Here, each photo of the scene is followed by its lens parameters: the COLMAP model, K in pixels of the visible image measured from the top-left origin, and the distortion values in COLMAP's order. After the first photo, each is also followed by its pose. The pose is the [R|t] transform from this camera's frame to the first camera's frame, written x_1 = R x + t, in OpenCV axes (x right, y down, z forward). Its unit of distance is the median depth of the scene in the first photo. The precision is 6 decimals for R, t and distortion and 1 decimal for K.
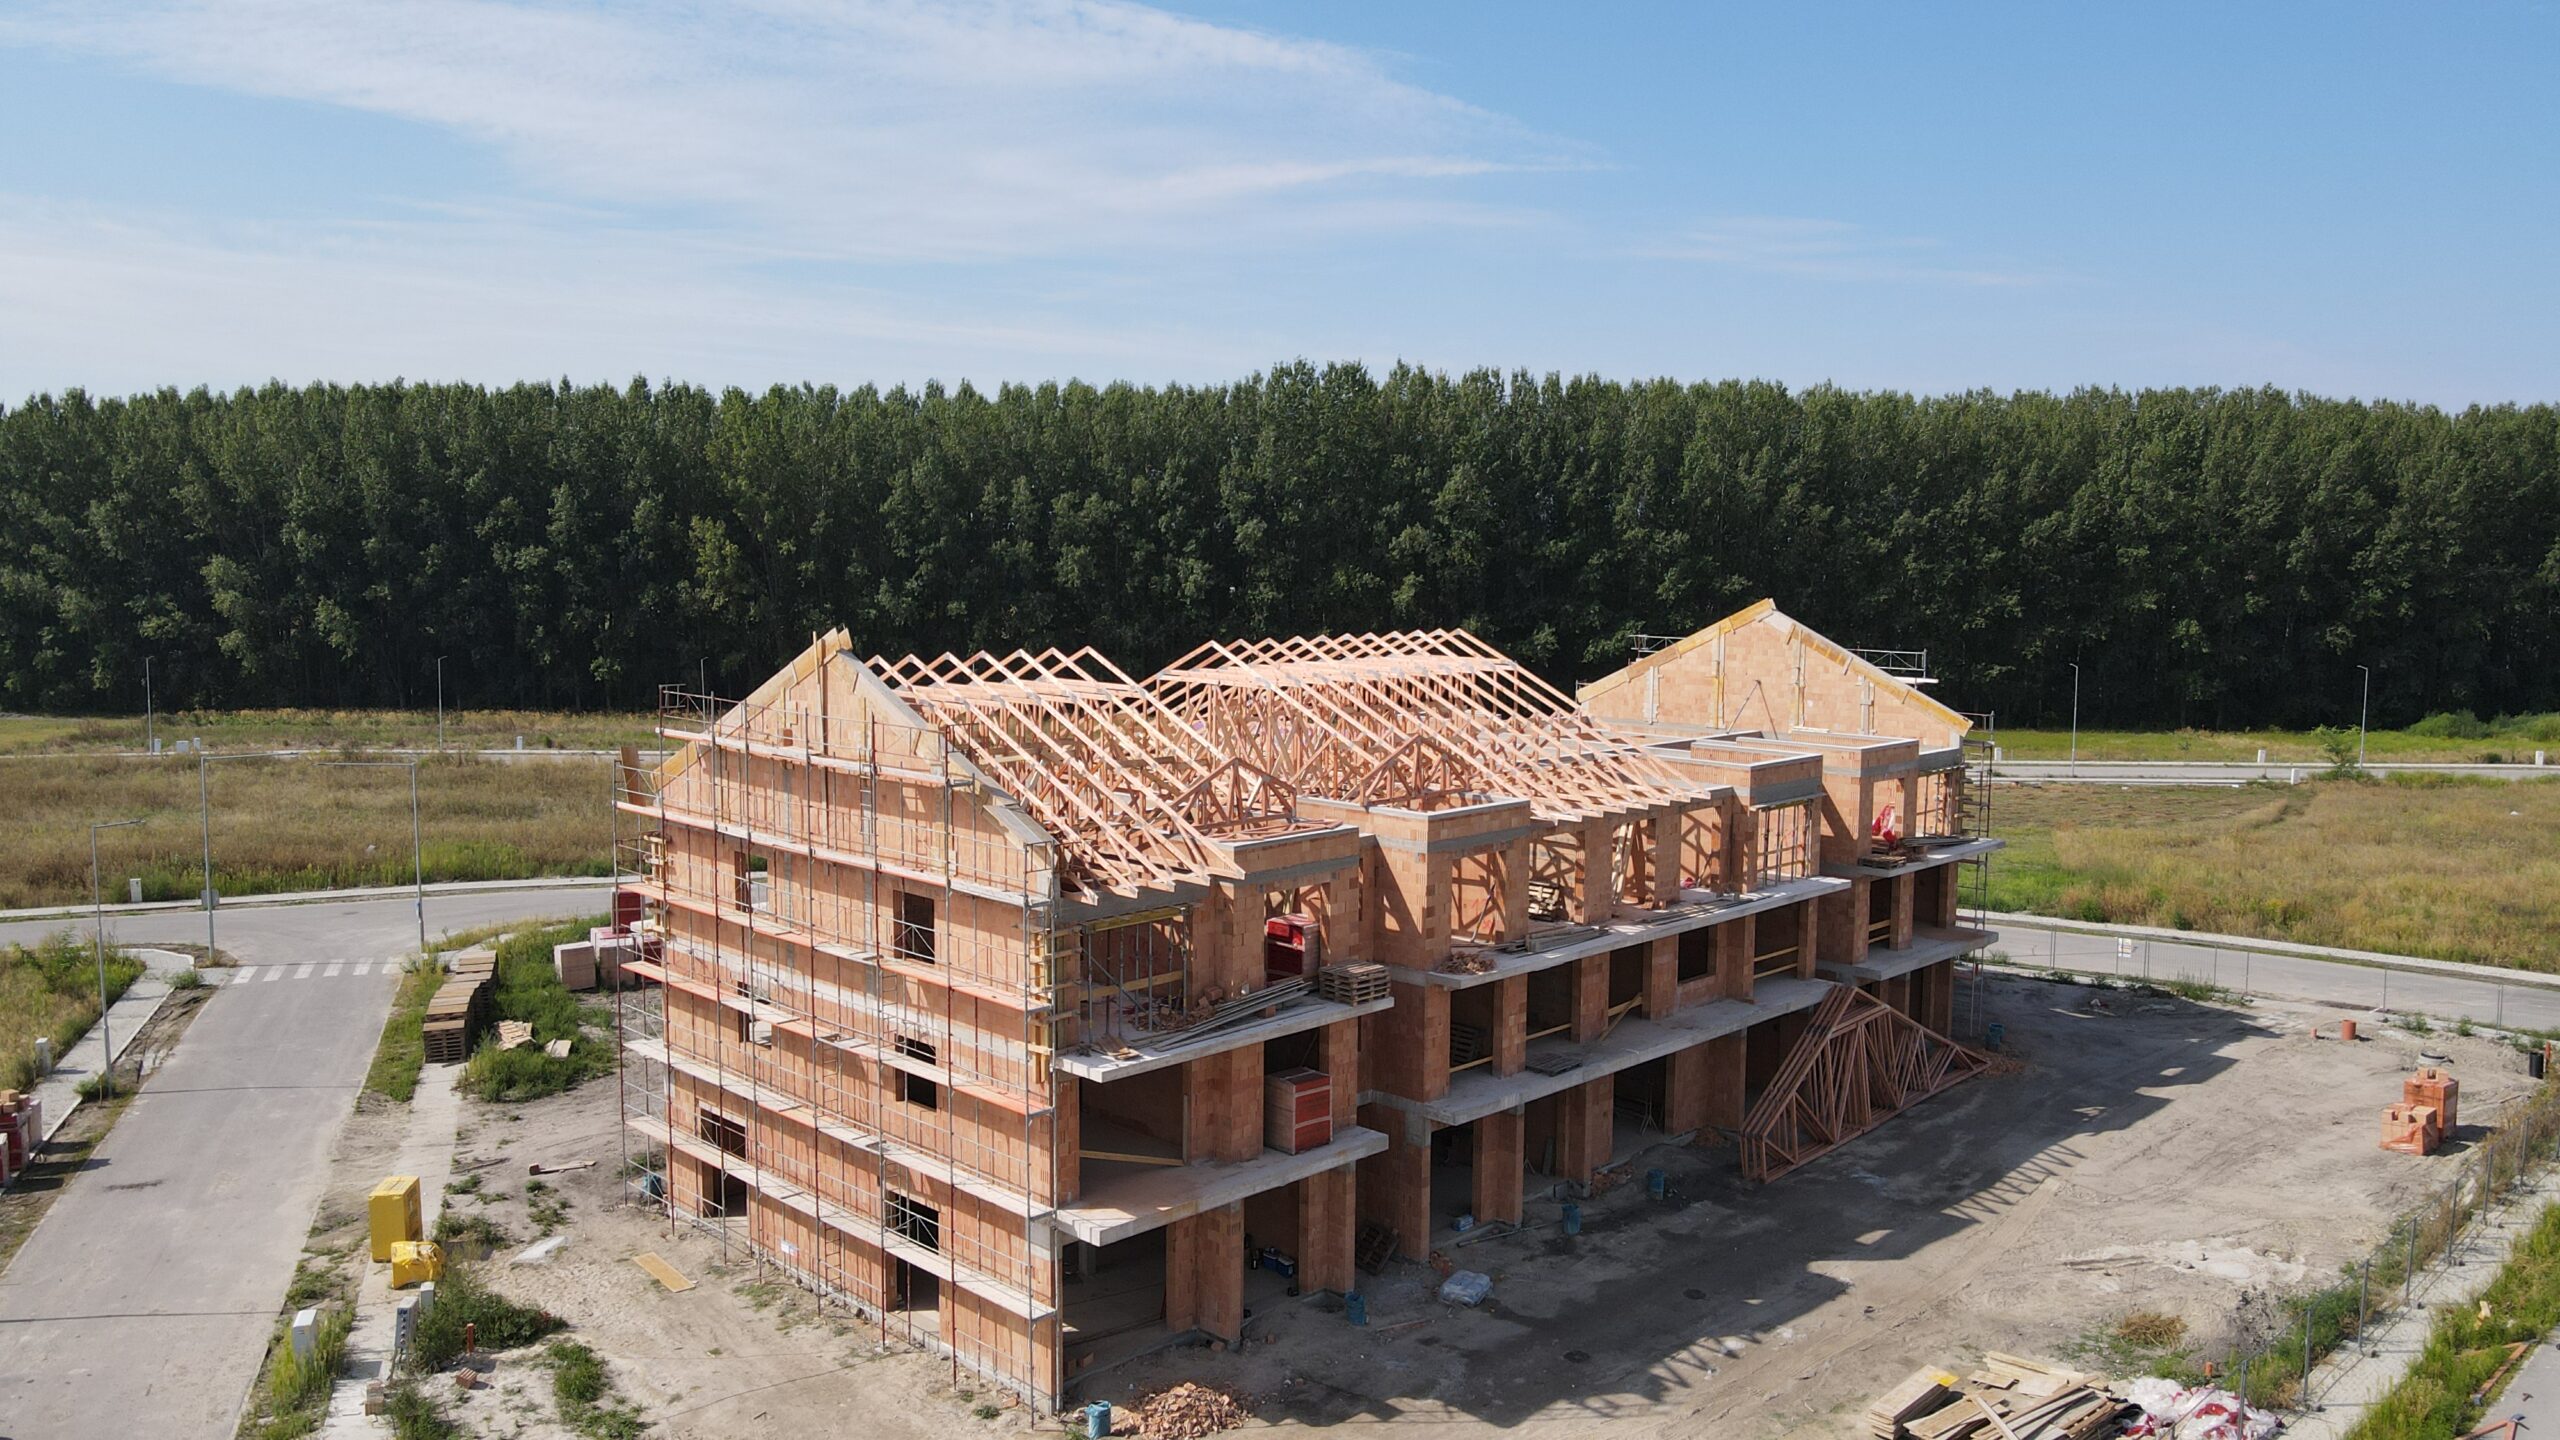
lens RADIAL K [[1863.9, 0, 1276.8], [0, 1863.9, 719.9], [0, 0, 1]] dist [0.014877, 0.009184]
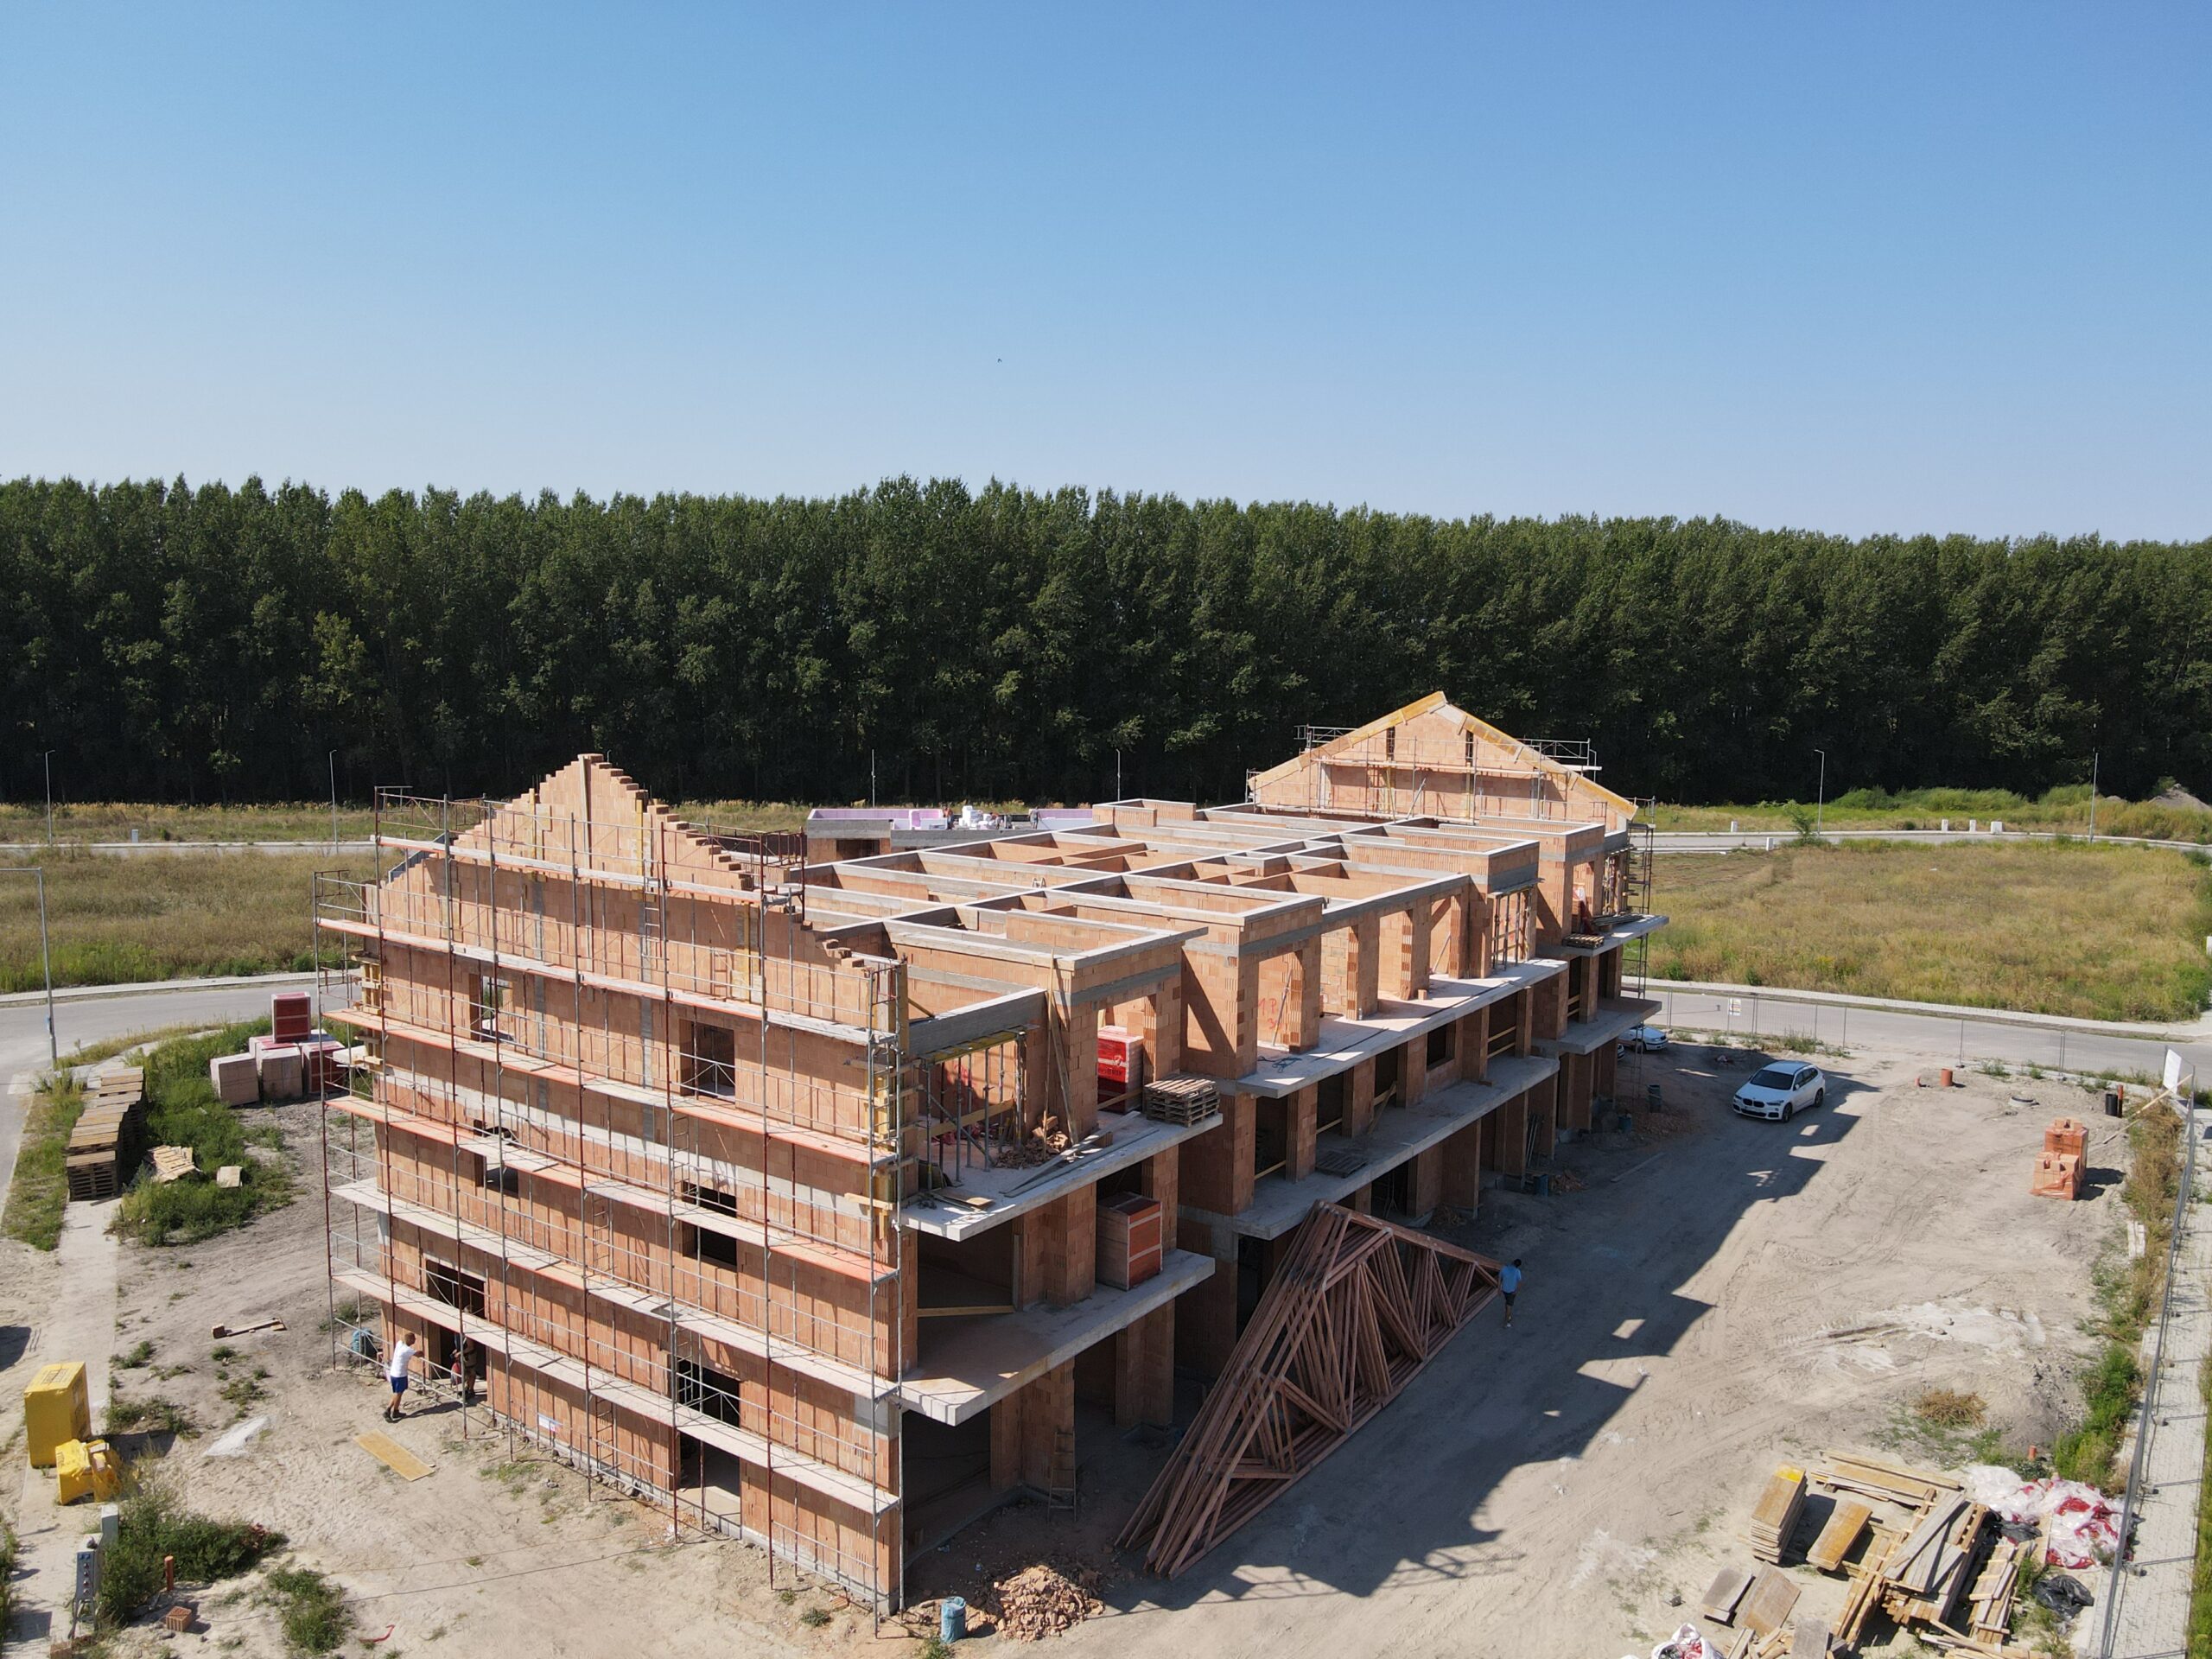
lens RADIAL K [[1604.4, 0, 1103.2], [0, 1604.4, 816.1], [0, 0, 1]] dist [0.018405, 0.000070]
pose [[0.986475, -0.012352, 0.163446, -0.079267], [0.010595, 0.999876, 0.011614, -0.007100], [-0.163570, -0.009725, 0.986484, 0.132870]]
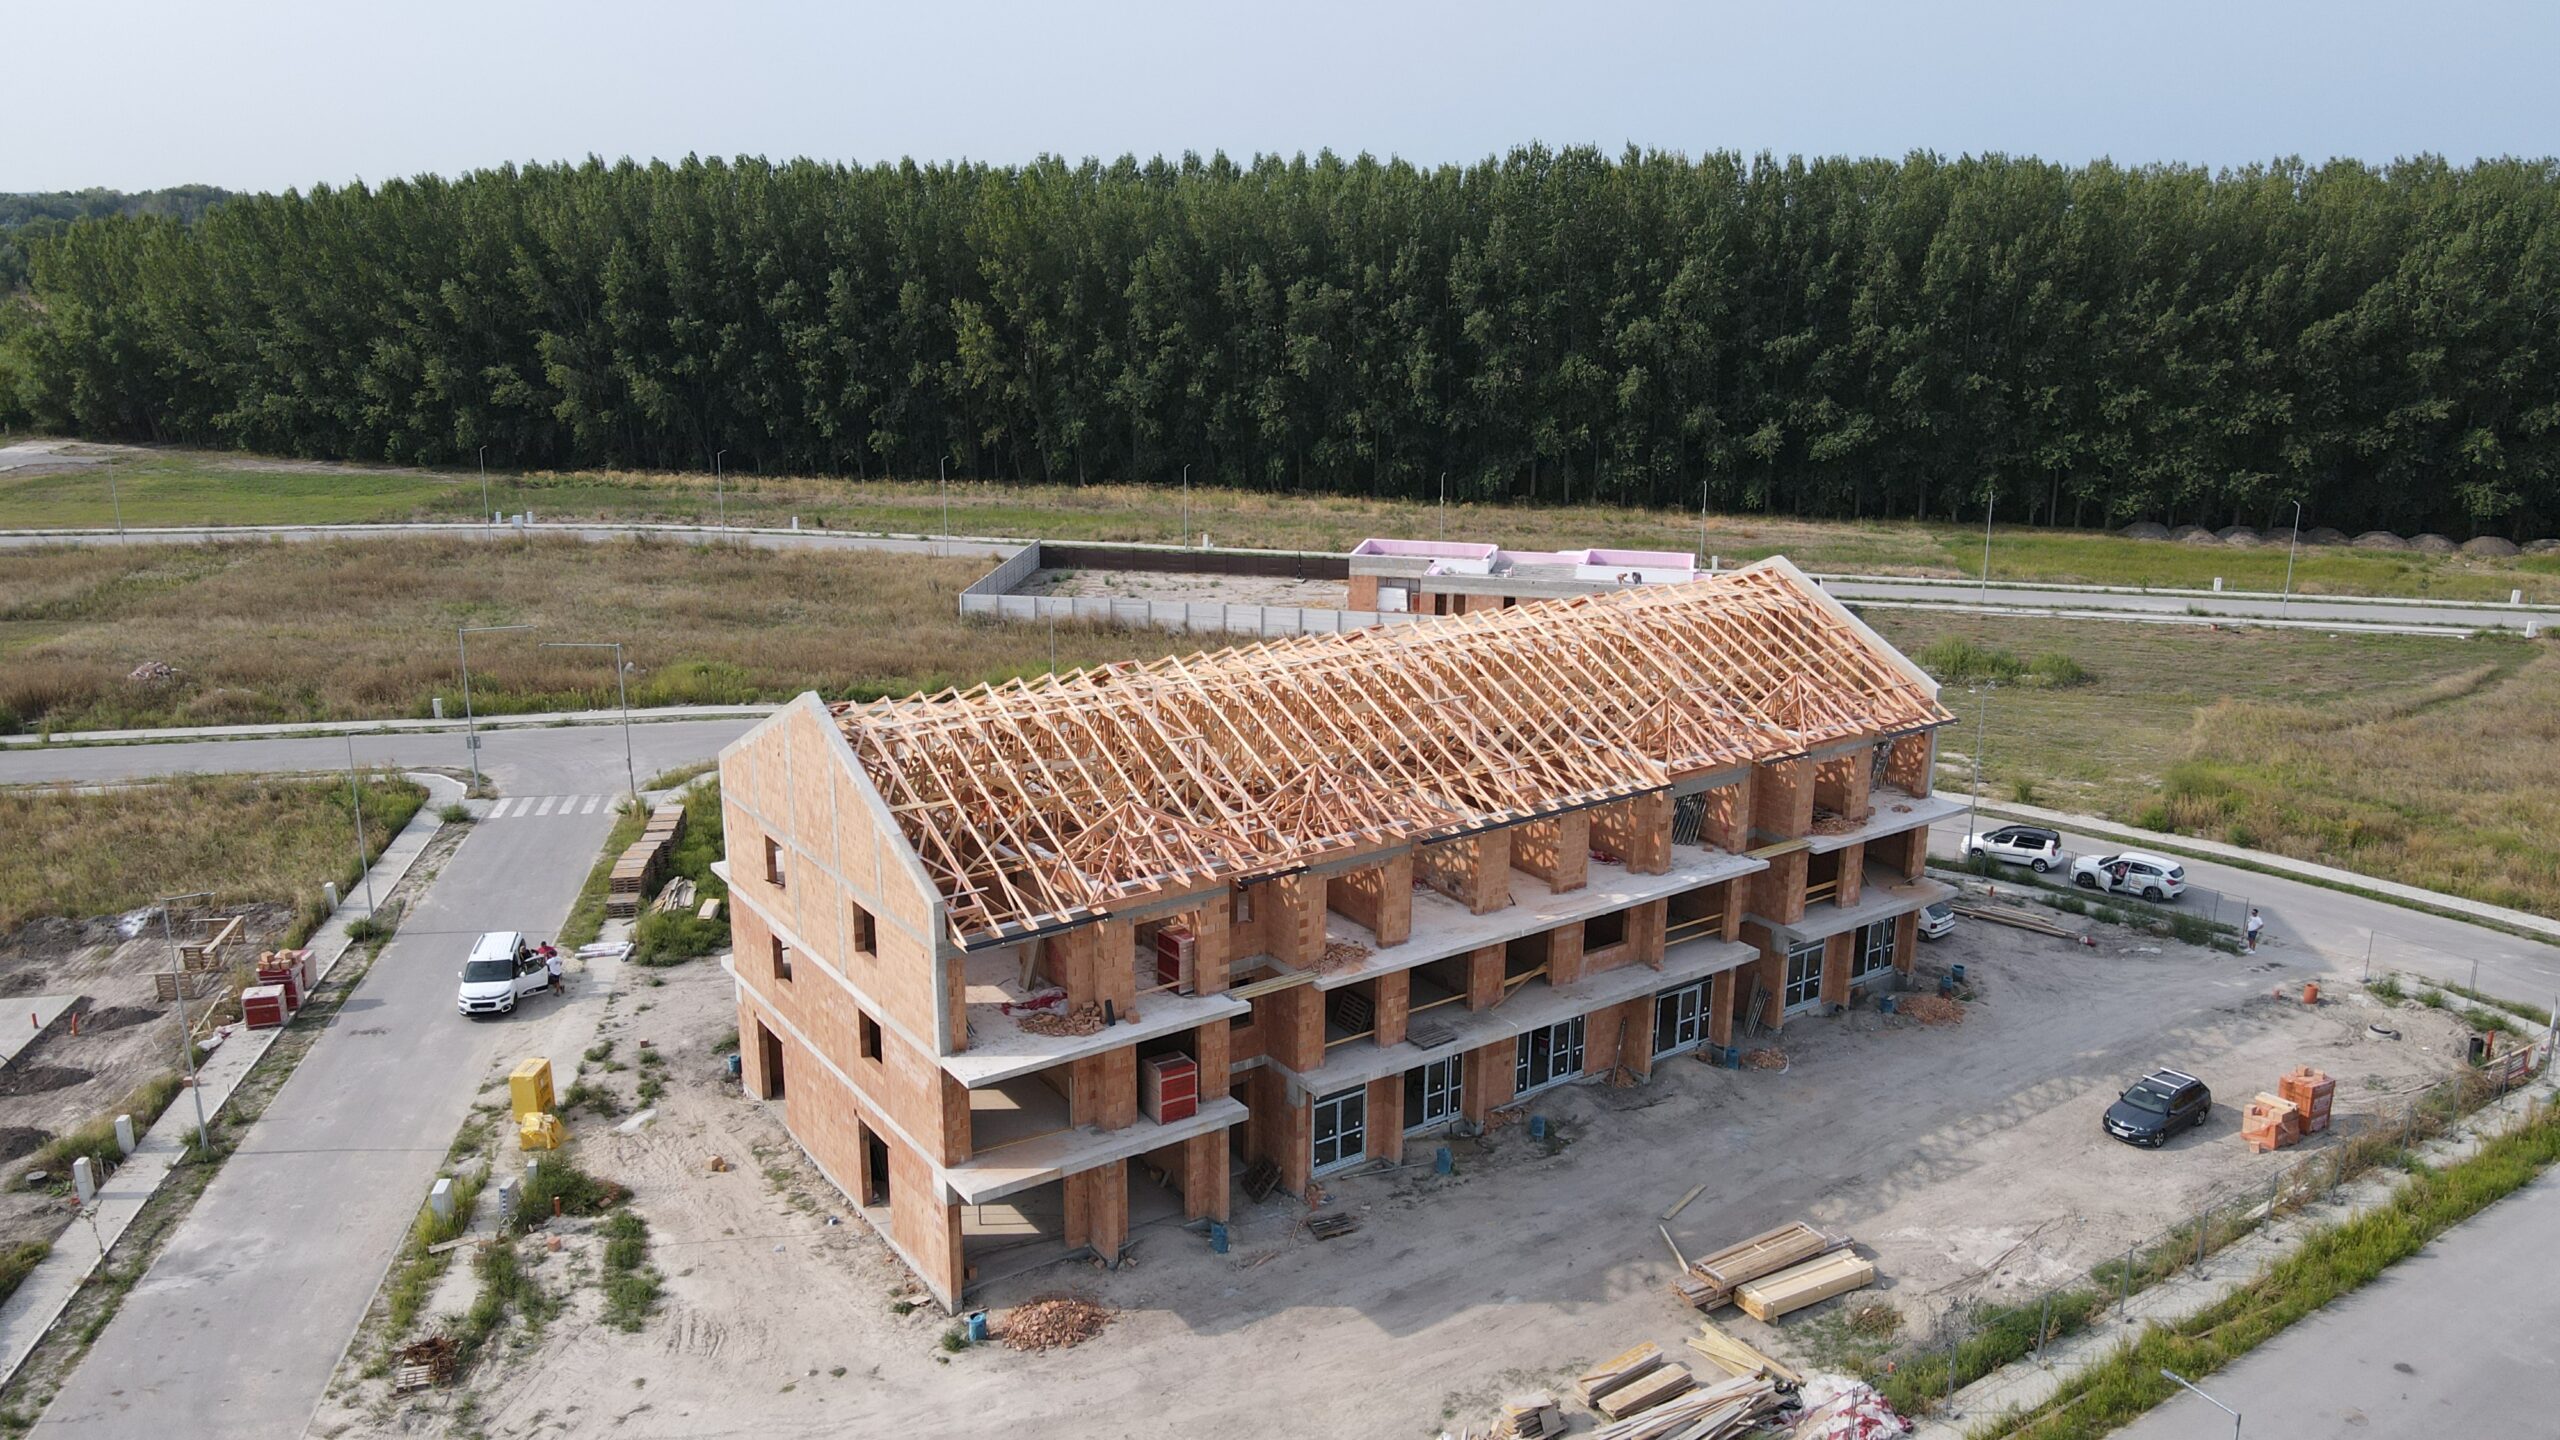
lens RADIAL K [[1863.9, 0, 1282.1], [0, 1863.9, 727.3], [0, 0, 1]] dist [0.014877, 0.009184]
pose [[0.983468, 0.047984, -0.174609, 0.179328], [-0.017394, 0.984826, 0.172673, -0.149881], [0.180245, -0.166781, 0.969379, -0.091661]]
